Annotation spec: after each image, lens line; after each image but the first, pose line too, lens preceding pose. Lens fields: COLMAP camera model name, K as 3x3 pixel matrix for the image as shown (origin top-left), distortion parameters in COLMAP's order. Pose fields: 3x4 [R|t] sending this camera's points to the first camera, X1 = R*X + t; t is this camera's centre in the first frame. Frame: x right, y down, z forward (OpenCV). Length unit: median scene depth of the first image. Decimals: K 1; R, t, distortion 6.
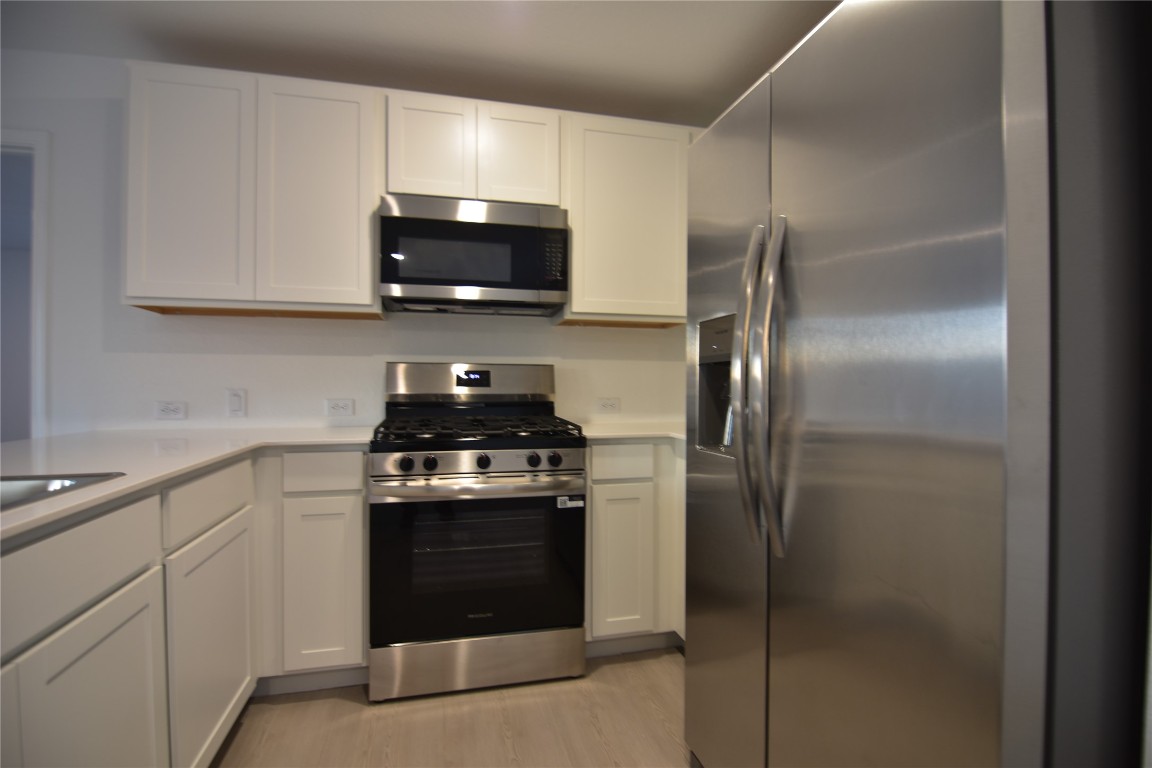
lens RADIAL K [[552.7, 0, 578.3], [0, 552.7, 387.6], [0, 0, 1]] dist [-0.003605, -0.012546]
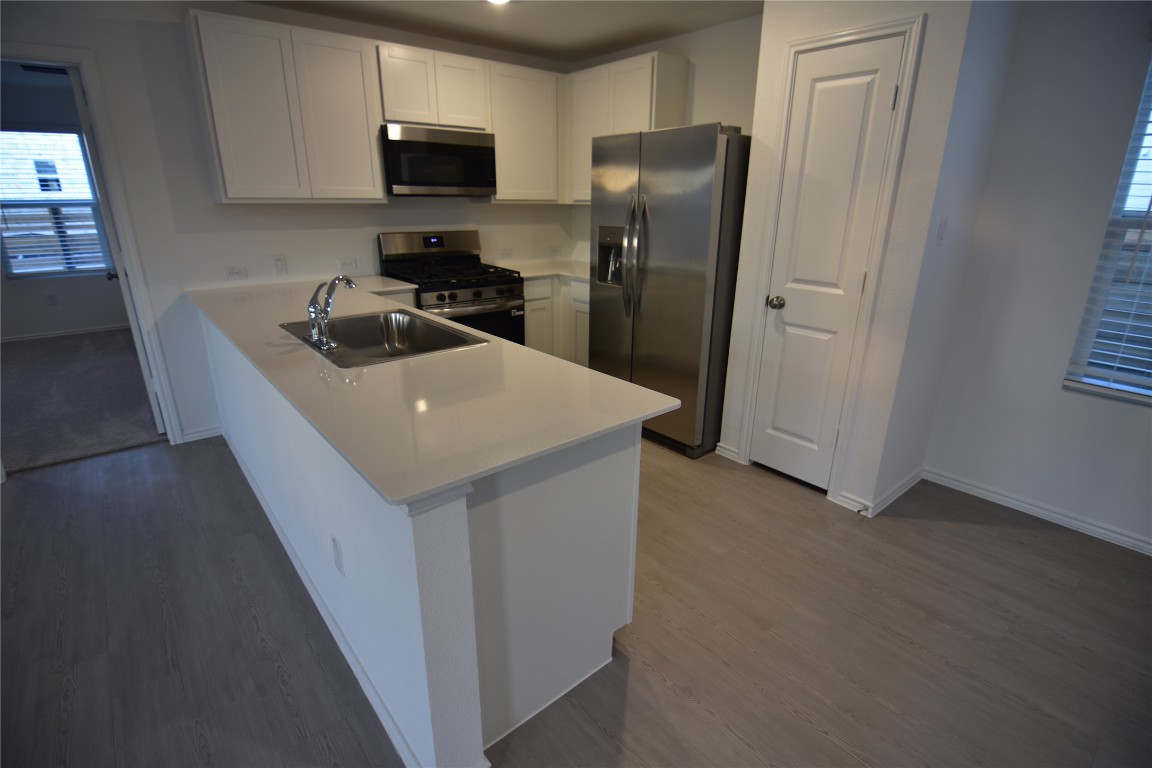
lens RADIAL K [[552.7, 0, 578.3], [0, 552.7, 387.6], [0, 0, 1]] dist [-0.003605, -0.012546]
pose [[0.905247, -0.132588, 0.403668, -0.577328], [-0.001970, 0.948744, 0.316040, -0.137956], [-0.424881, -0.286889, 0.858586, -0.739547]]
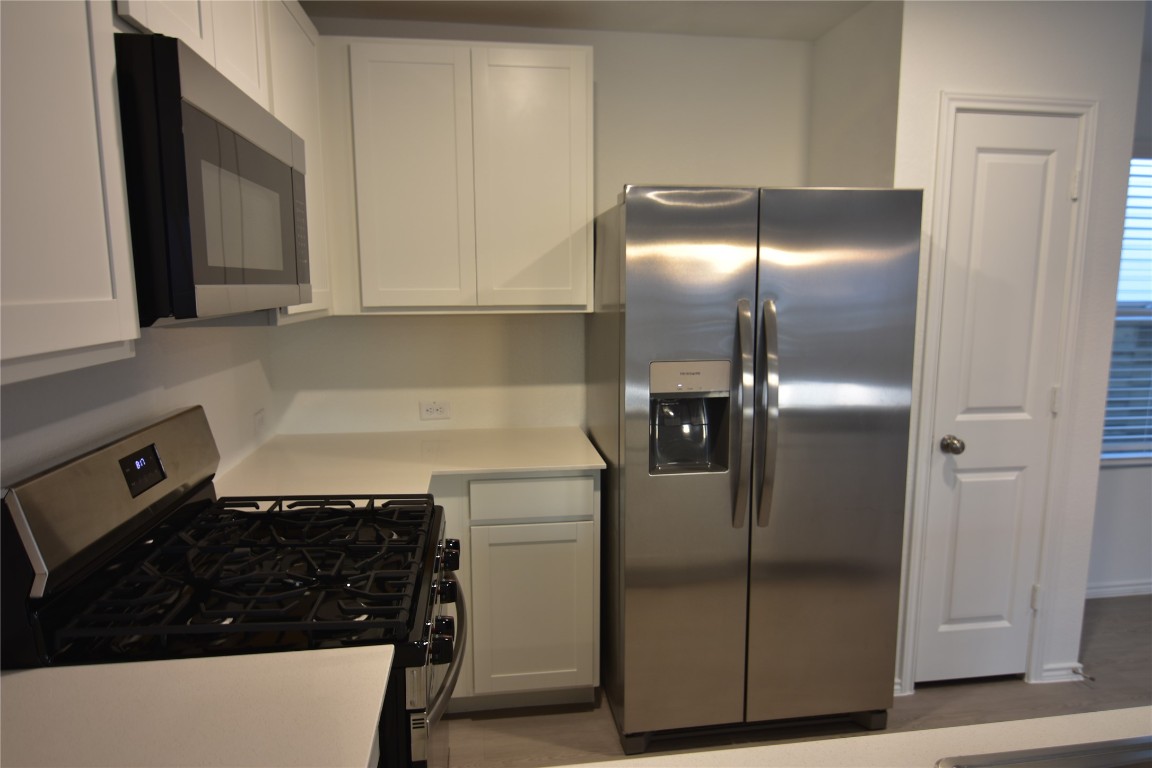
lens RADIAL K [[696.8, 0, 576.0], [0, 696.8, 384.0], [0, 0, 1]] dist [-0.004986, -0.003132]
pose [[0.122173, -0.142557, 0.982217, -0.764435], [0.011019, 0.989765, 0.142282, -0.180932], [-0.992448, -0.006560, 0.122494, 0.610830]]
